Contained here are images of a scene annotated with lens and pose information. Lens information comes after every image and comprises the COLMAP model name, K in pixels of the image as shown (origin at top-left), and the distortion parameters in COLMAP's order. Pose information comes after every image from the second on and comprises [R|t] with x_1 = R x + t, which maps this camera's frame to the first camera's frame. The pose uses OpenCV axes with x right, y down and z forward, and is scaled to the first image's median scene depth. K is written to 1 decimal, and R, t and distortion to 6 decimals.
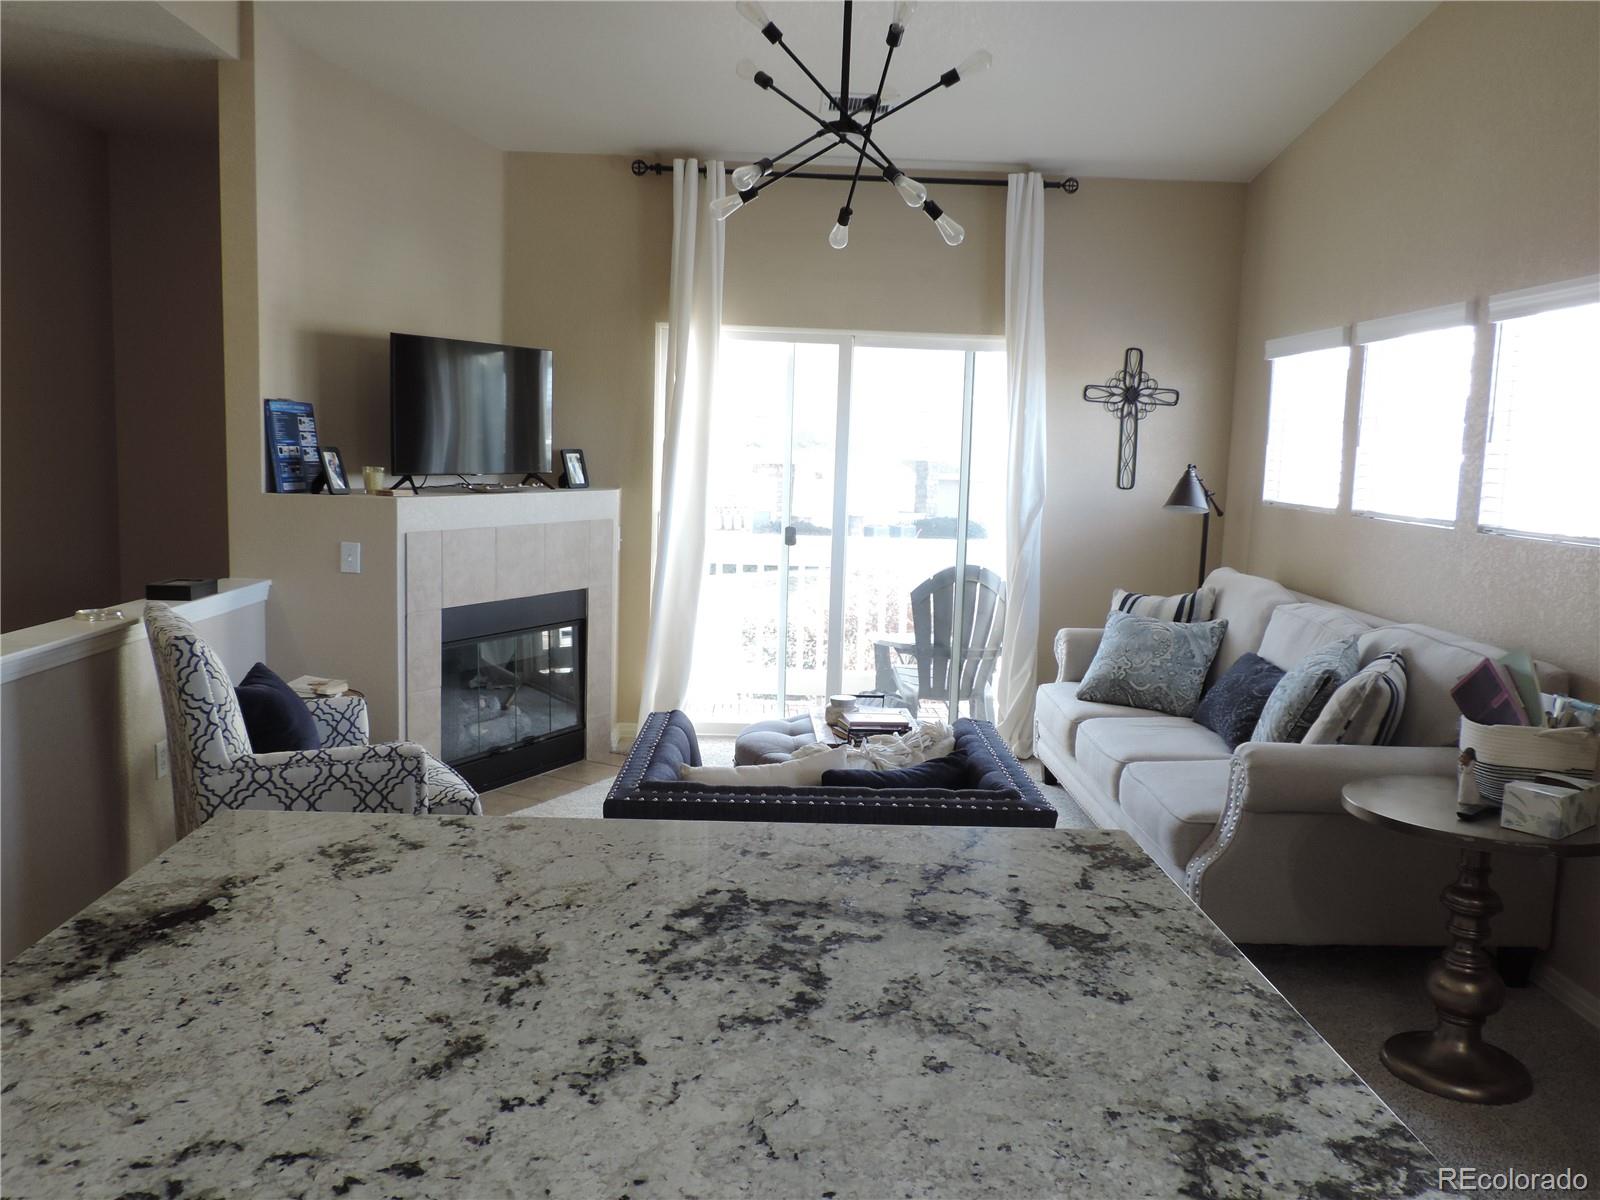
lens RADIAL K [[1261.4, 0, 805.3], [0, 1261.4, 604.0], [0, 0, 1]] dist [-0.013896, 0.001150]
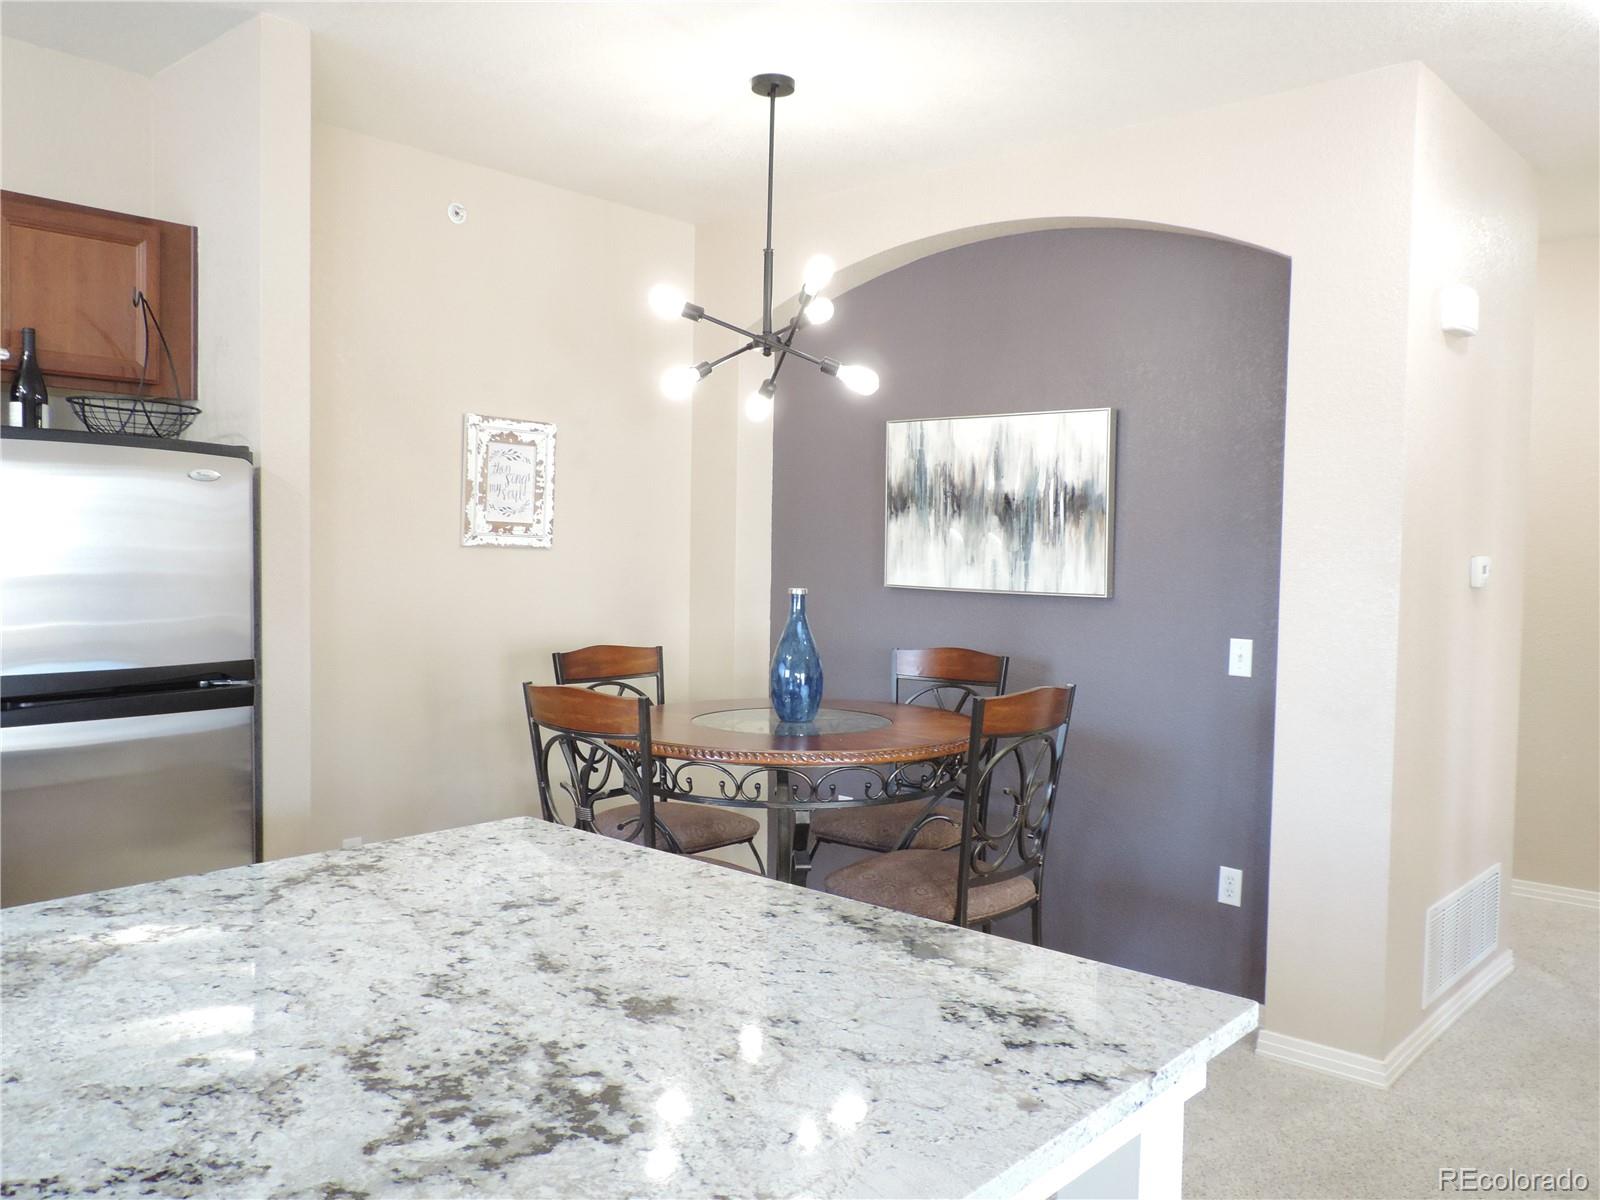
lens RADIAL K [[1274.1, 0, 801.3], [0, 1274.1, 605.1], [0, 0, 1]] dist [-0.012990, 0.002139]
pose [[-0.694250, -0.012361, -0.719627, 0.398614], [-0.133425, 0.984732, 0.111806, -0.167332], [0.707258, 0.173638, -0.685300, 1.524299]]
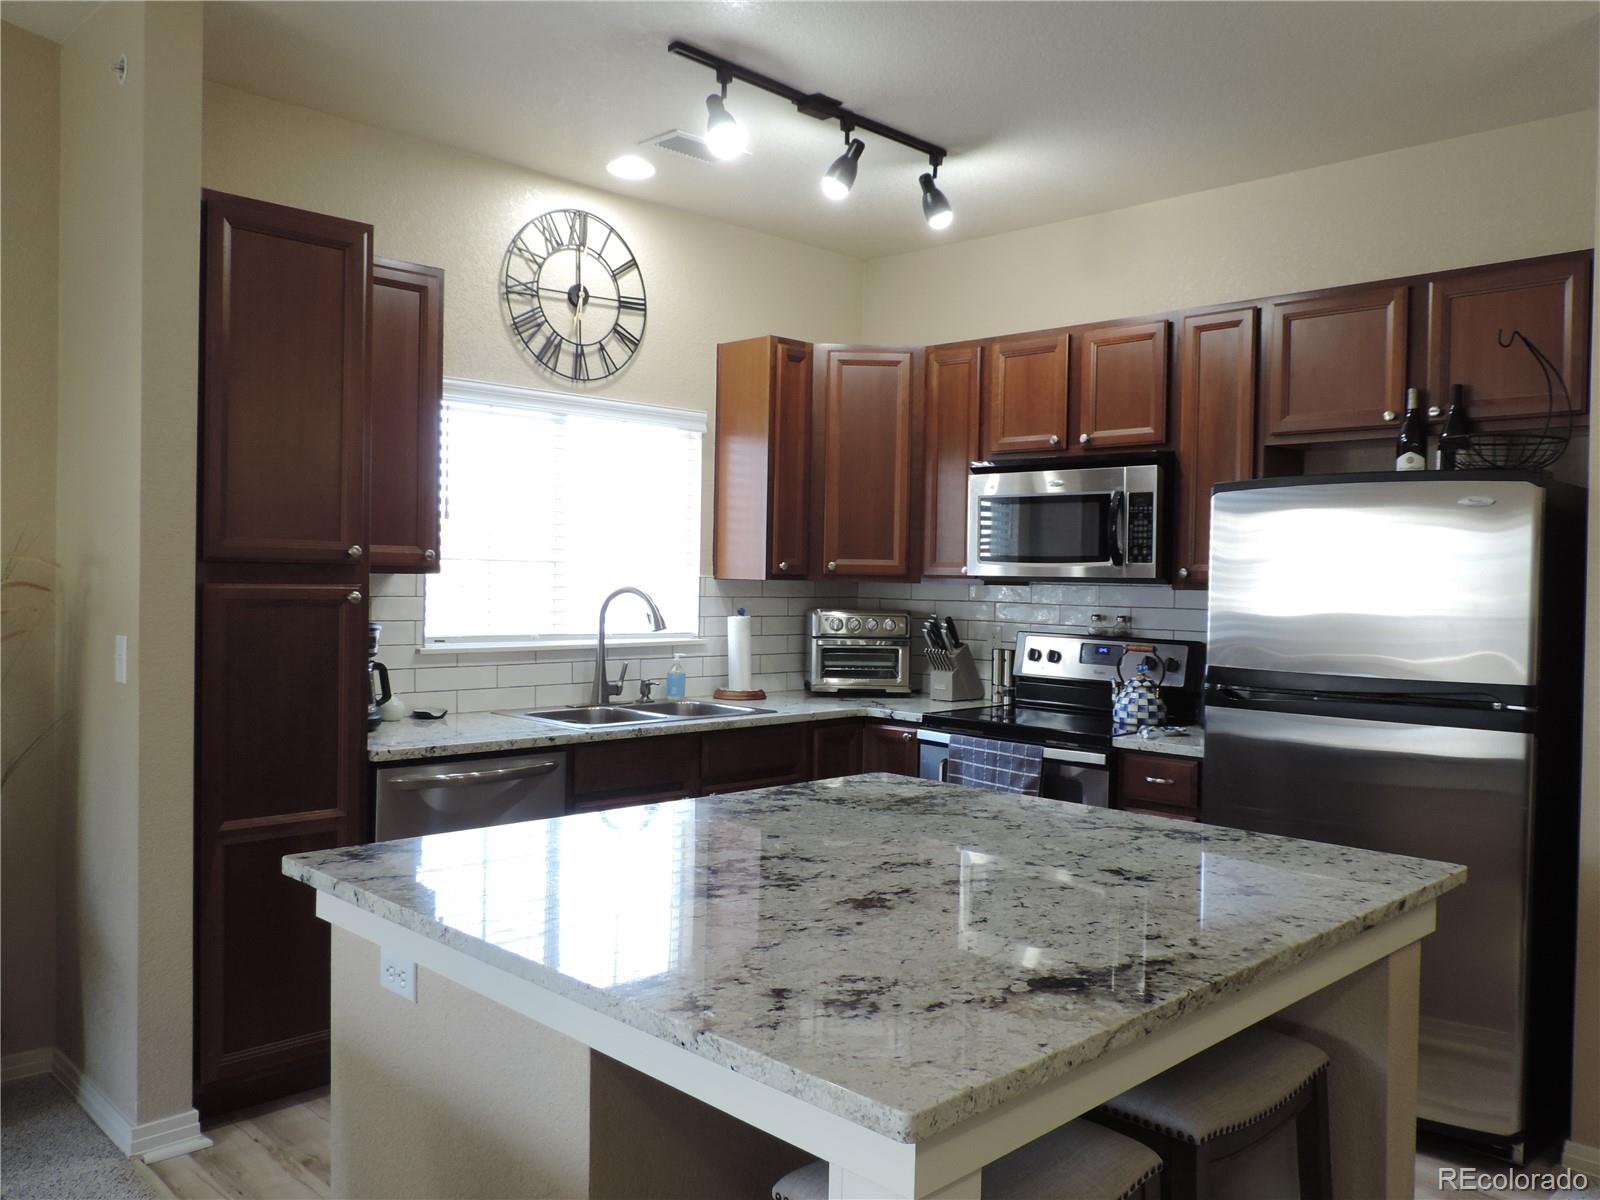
lens RADIAL K [[1266.6, 0, 800.0], [0, 1266.6, 600.0], [0, 0, 1]] dist [-0.012190, -0.001004]
pose [[-0.670985, -0.061057, 0.738953, -0.995963], [0.053517, 0.990017, 0.130396, -0.185993], [-0.739537, 0.127040, -0.661019, 1.633227]]
